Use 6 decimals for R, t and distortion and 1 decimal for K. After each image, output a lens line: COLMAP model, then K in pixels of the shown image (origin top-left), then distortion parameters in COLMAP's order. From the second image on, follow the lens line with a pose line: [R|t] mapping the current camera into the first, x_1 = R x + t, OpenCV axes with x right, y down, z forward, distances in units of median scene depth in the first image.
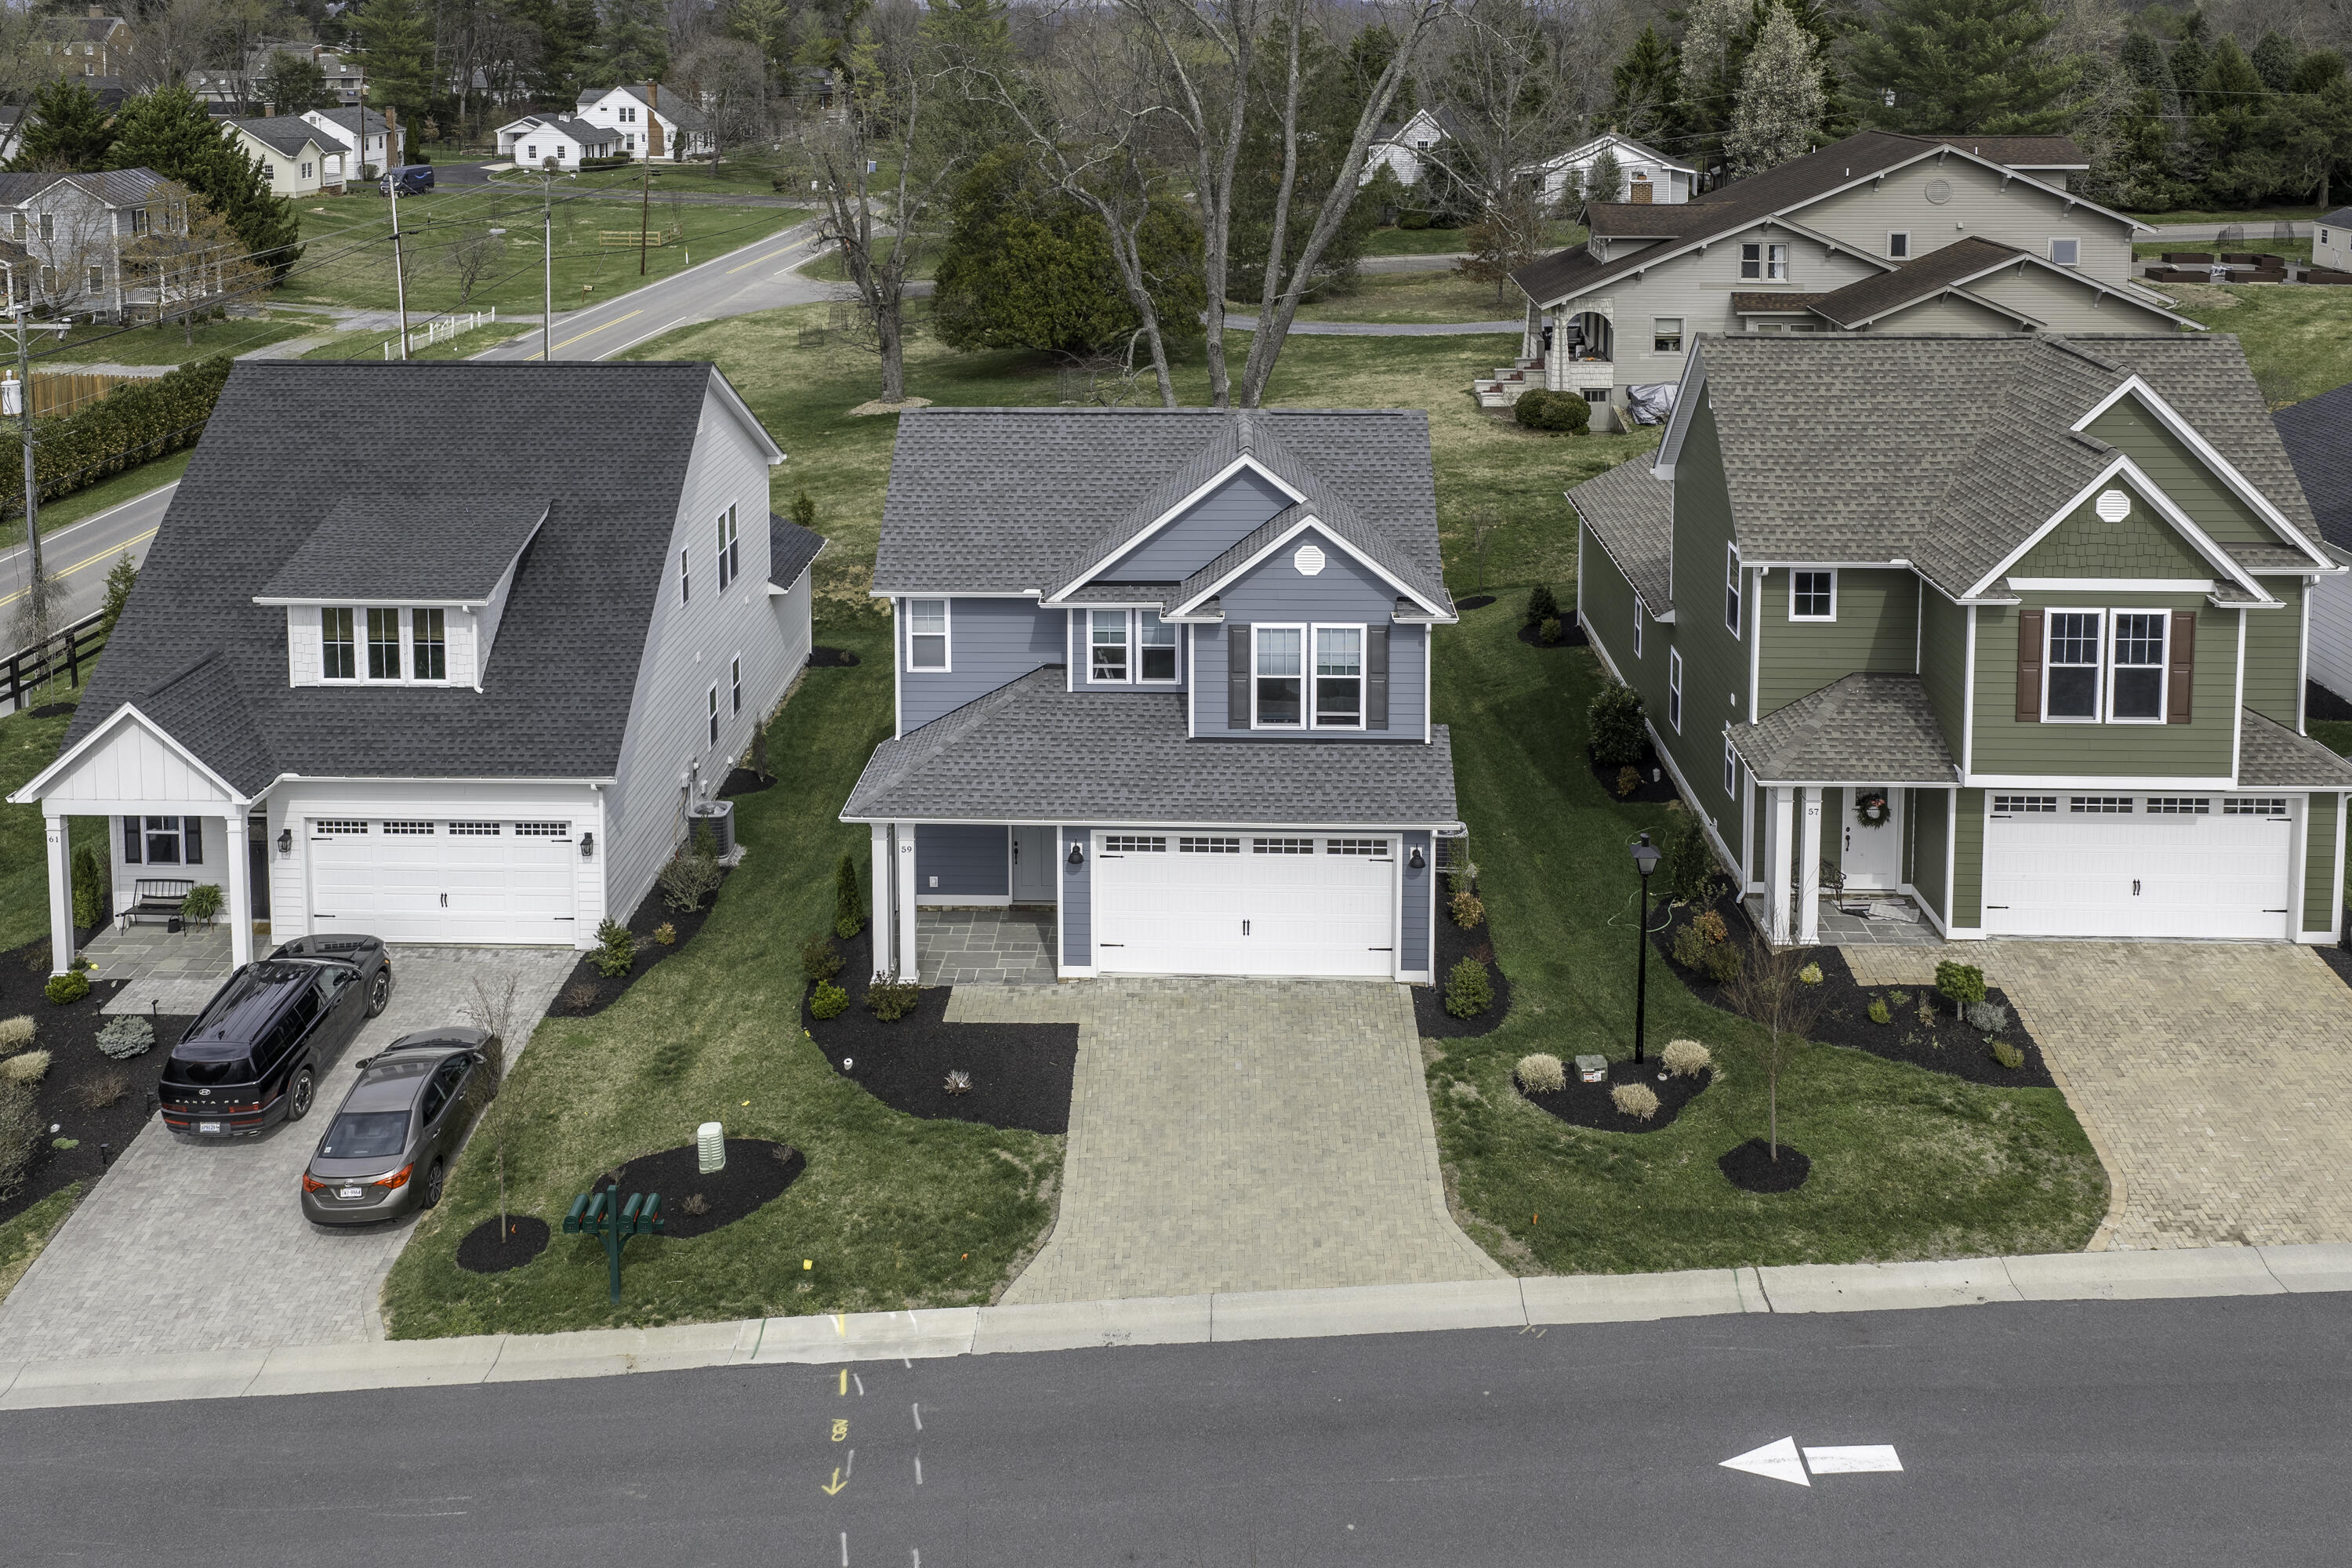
lens RADIAL K [[2125.2, 0, 1167.2], [0, 2125.2, 218.2], [0, 0, 1]] dist [0.006191, 0.006012]
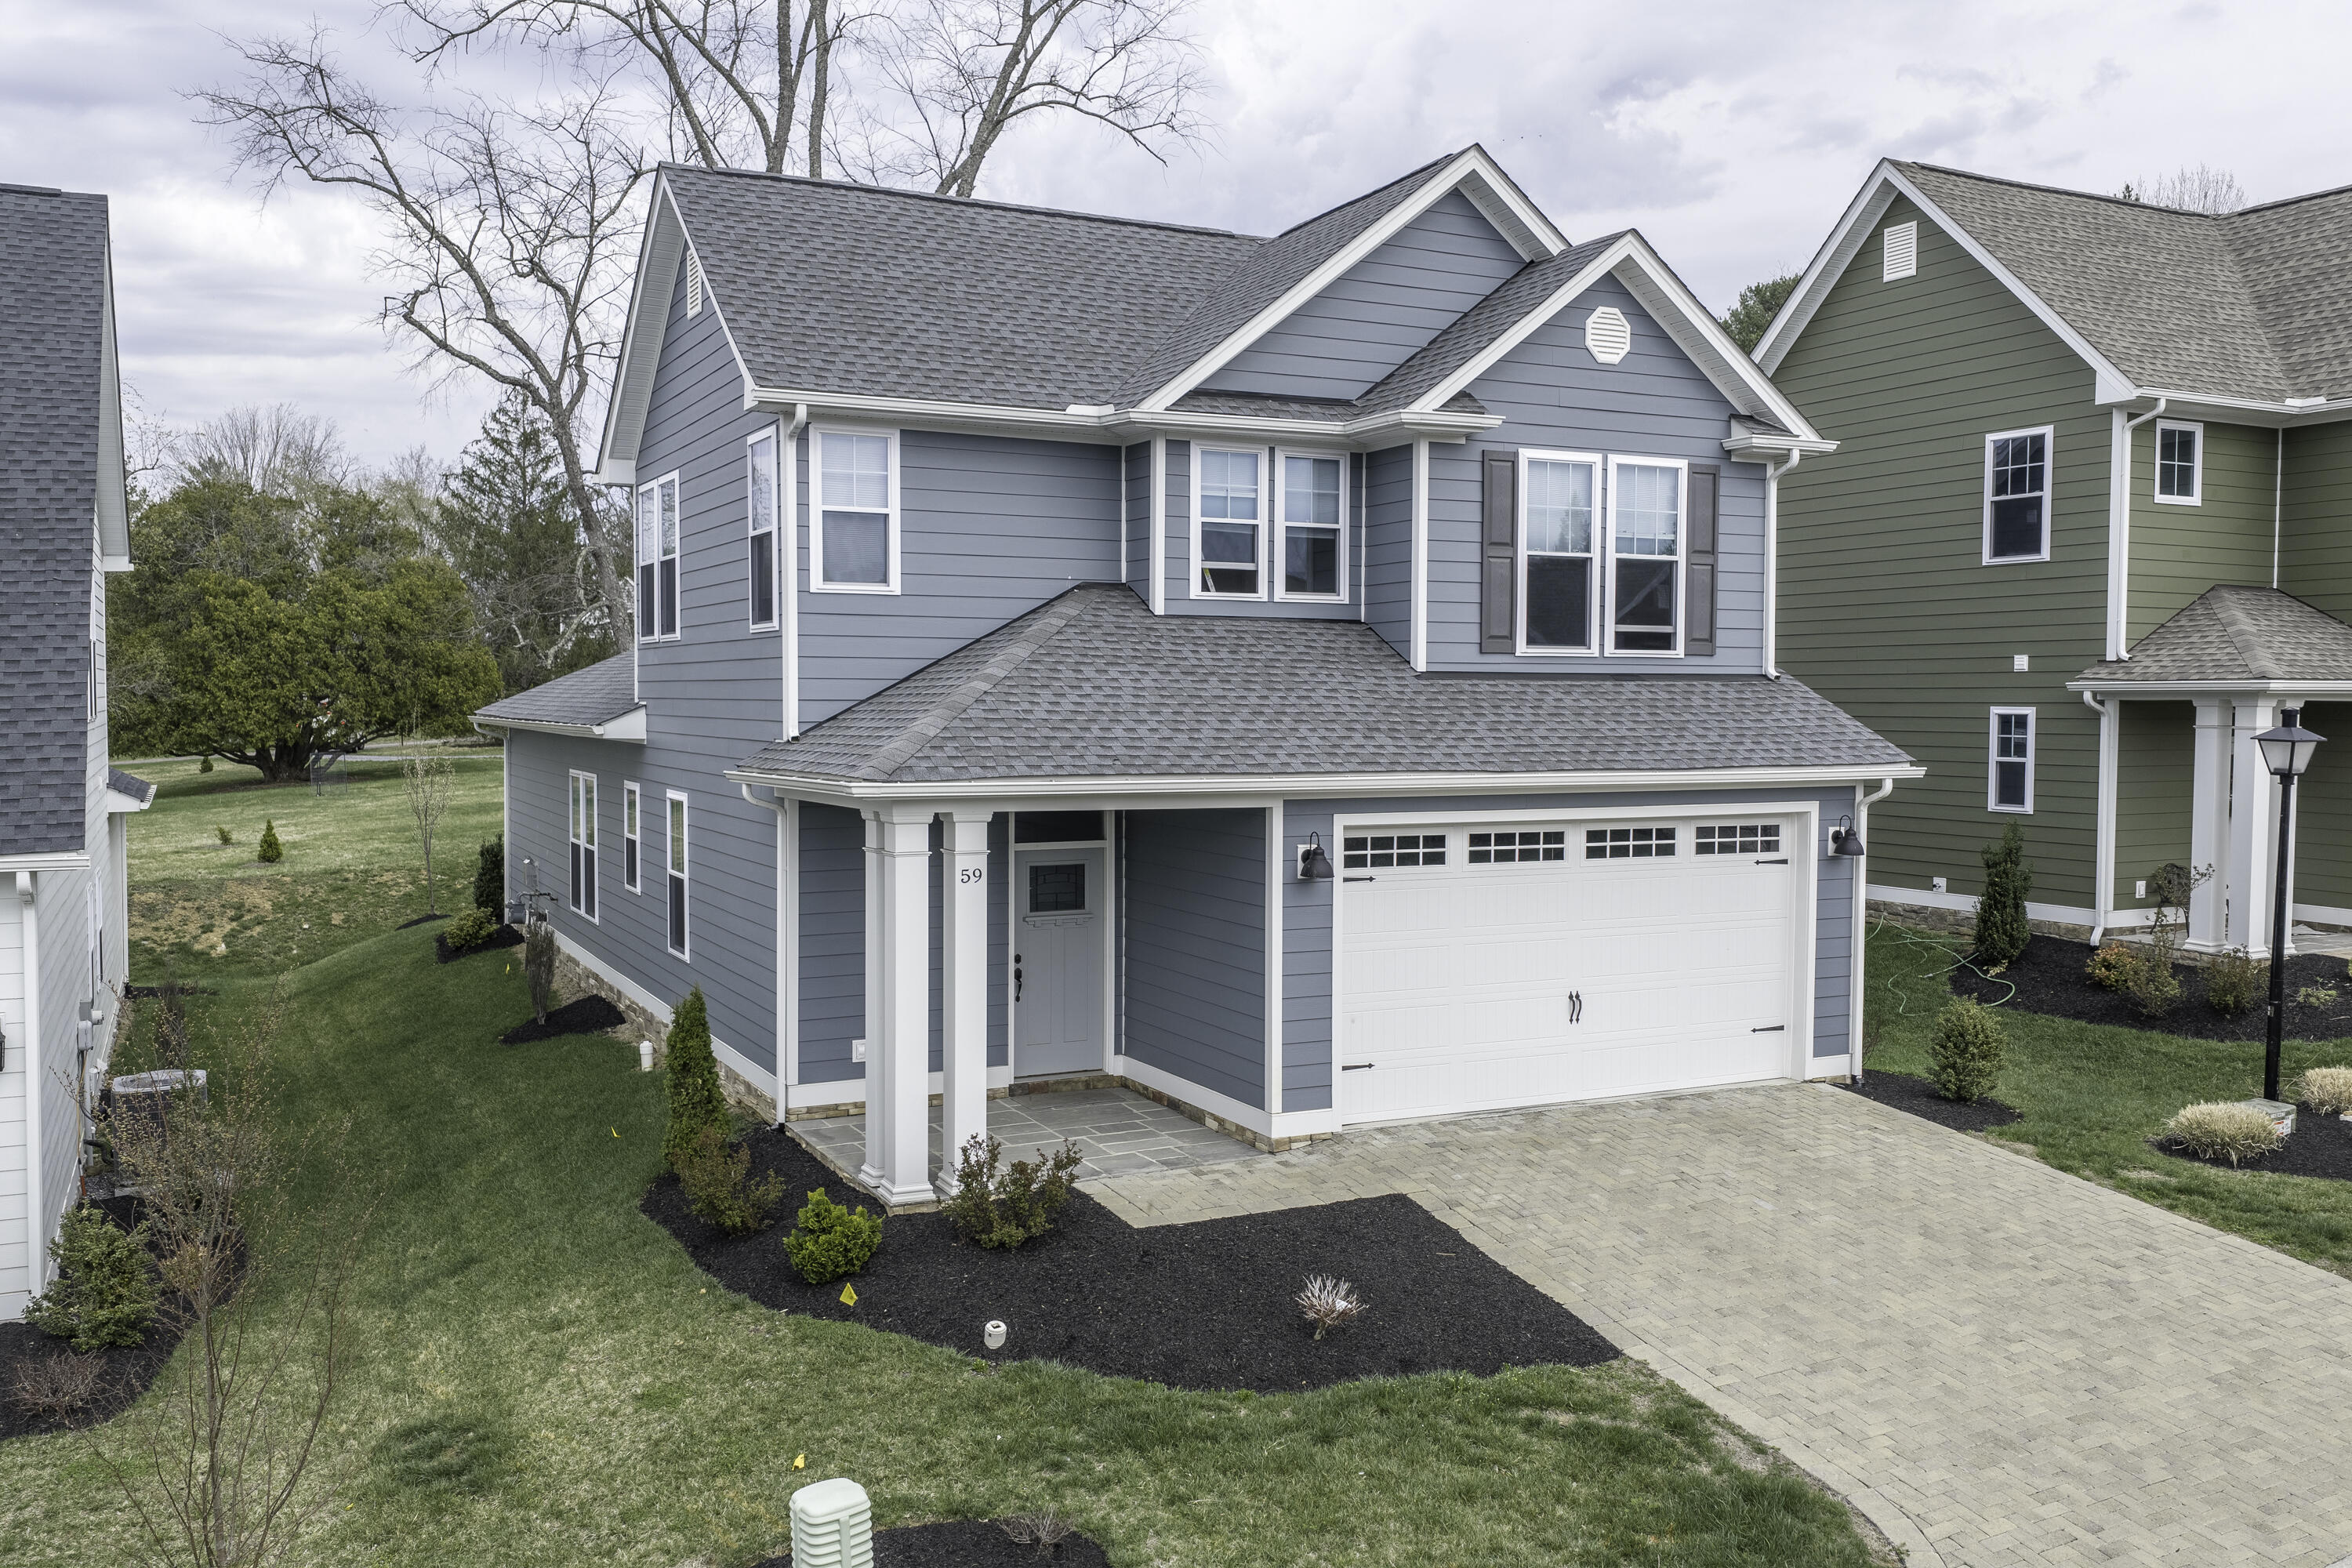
lens RADIAL K [[1979.5, 0, 1176.0], [0, 1979.5, 784.0], [0, 0, 1]] dist [0.004313, -0.007840]
pose [[0.876620, -0.017064, 0.480881, -0.279719], [0.043599, 0.998077, -0.044062, 0.296640], [-0.479204, 0.059592, 0.875678, 0.621668]]
